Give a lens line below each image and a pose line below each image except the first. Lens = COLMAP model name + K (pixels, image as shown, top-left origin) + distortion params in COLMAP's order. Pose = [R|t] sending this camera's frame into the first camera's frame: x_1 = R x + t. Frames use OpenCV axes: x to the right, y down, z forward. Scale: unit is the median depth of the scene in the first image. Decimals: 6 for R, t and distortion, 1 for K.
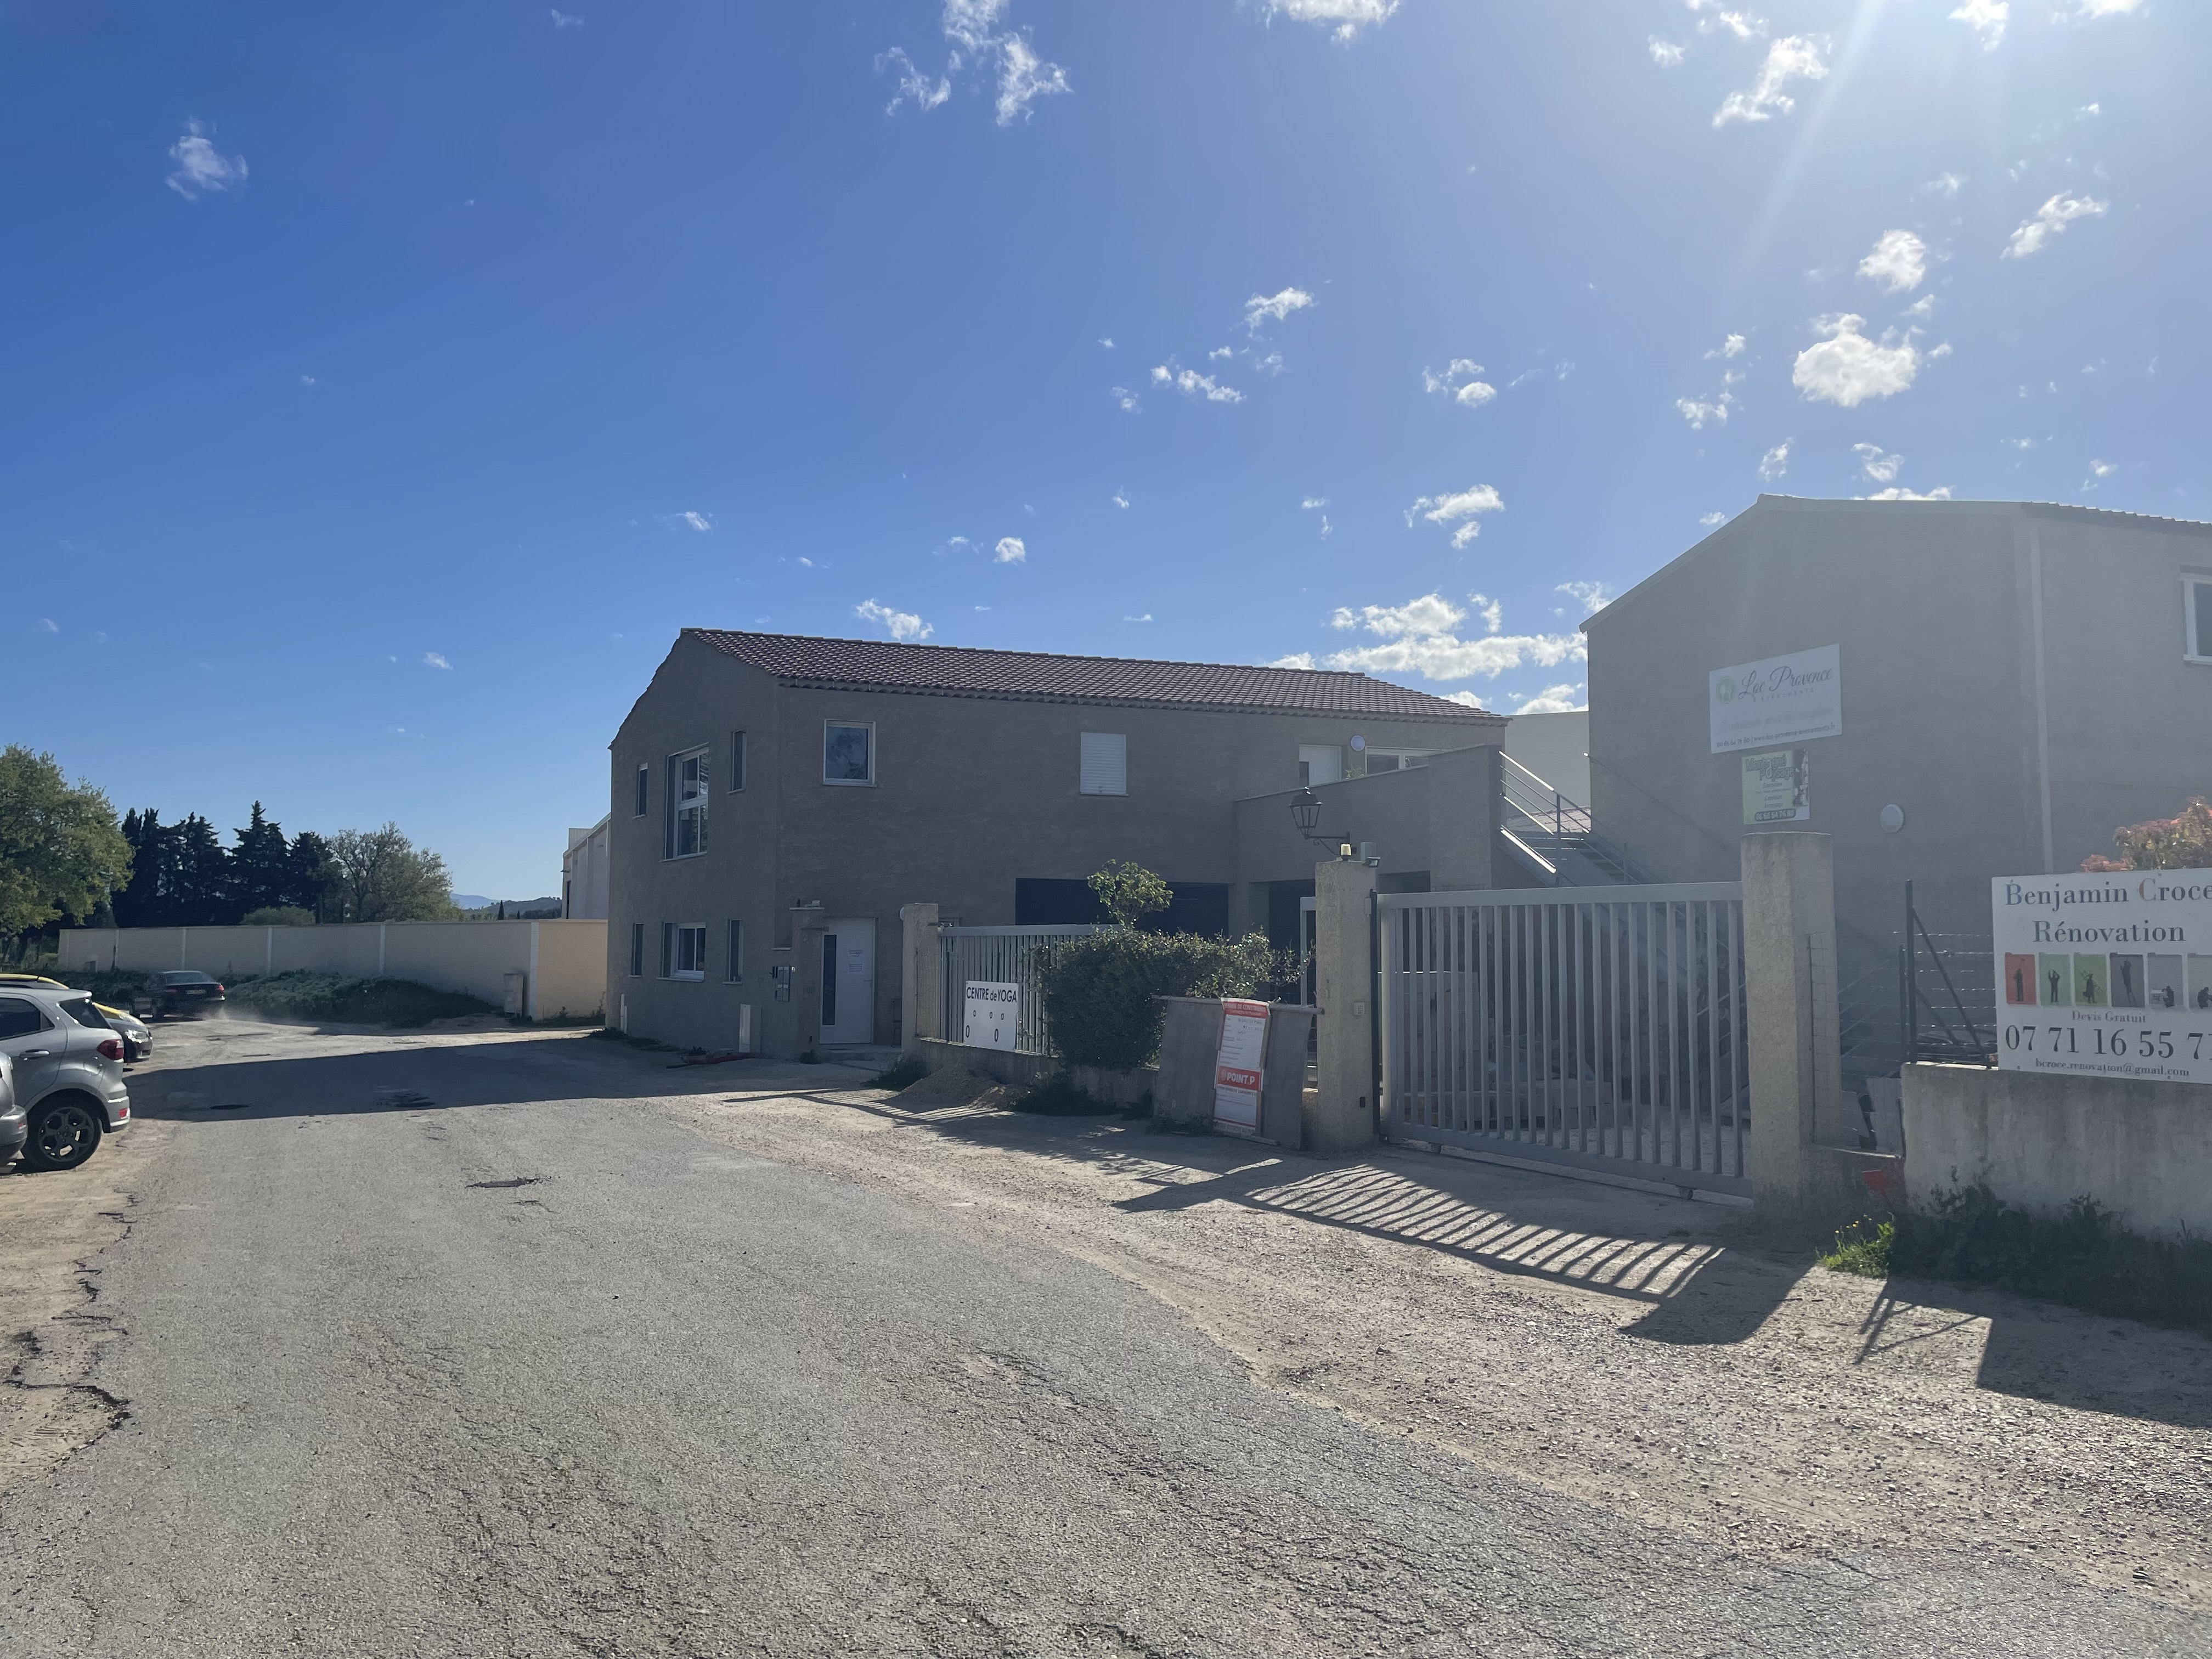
lens RADIAL K [[1679.4, 0, 1181.9], [0, 1679.4, 795.6], [0, 0, 1]] dist [0.271136, -0.000572]
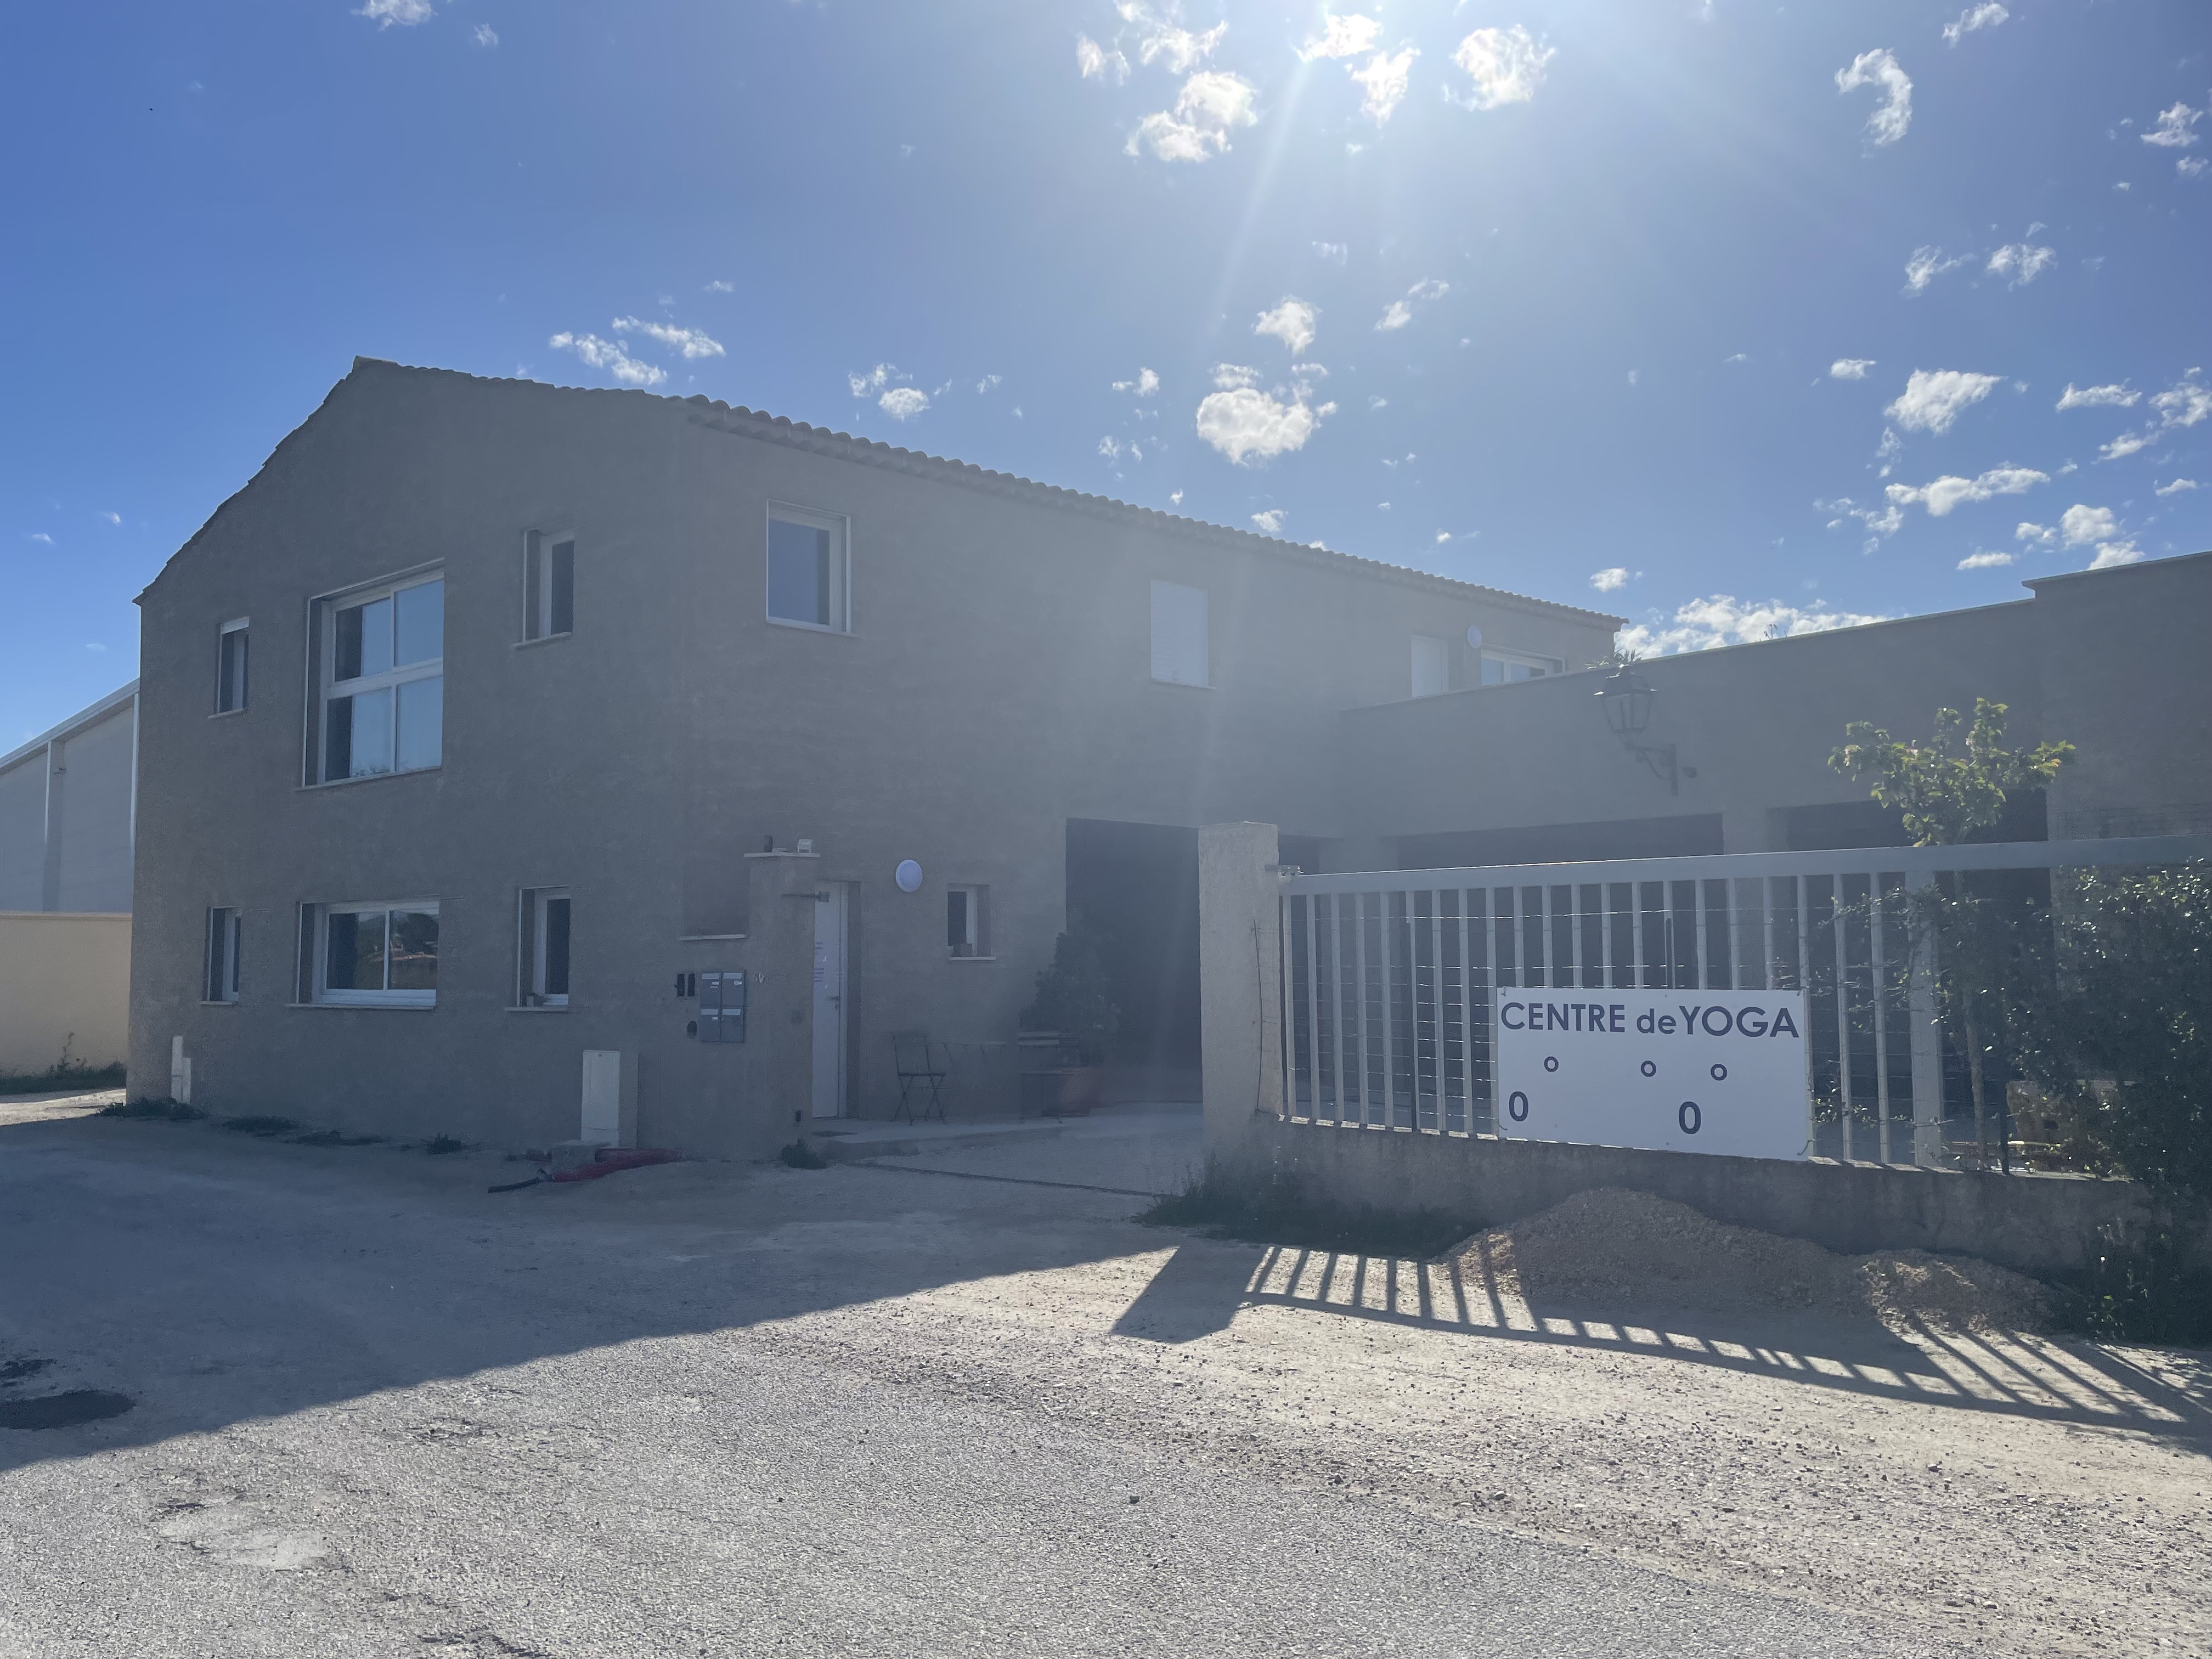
lens RADIAL K [[1692.1, 0, 1110.5], [0, 1692.1, 812.9], [0, 0, 1]] dist [0.097400, -0.113715]
pose [[0.945925, 0.016461, 0.323969, -0.074866], [-0.014946, 0.999863, -0.007162, 0.014403], [-0.324042, 0.001933, 0.946041, 0.129210]]
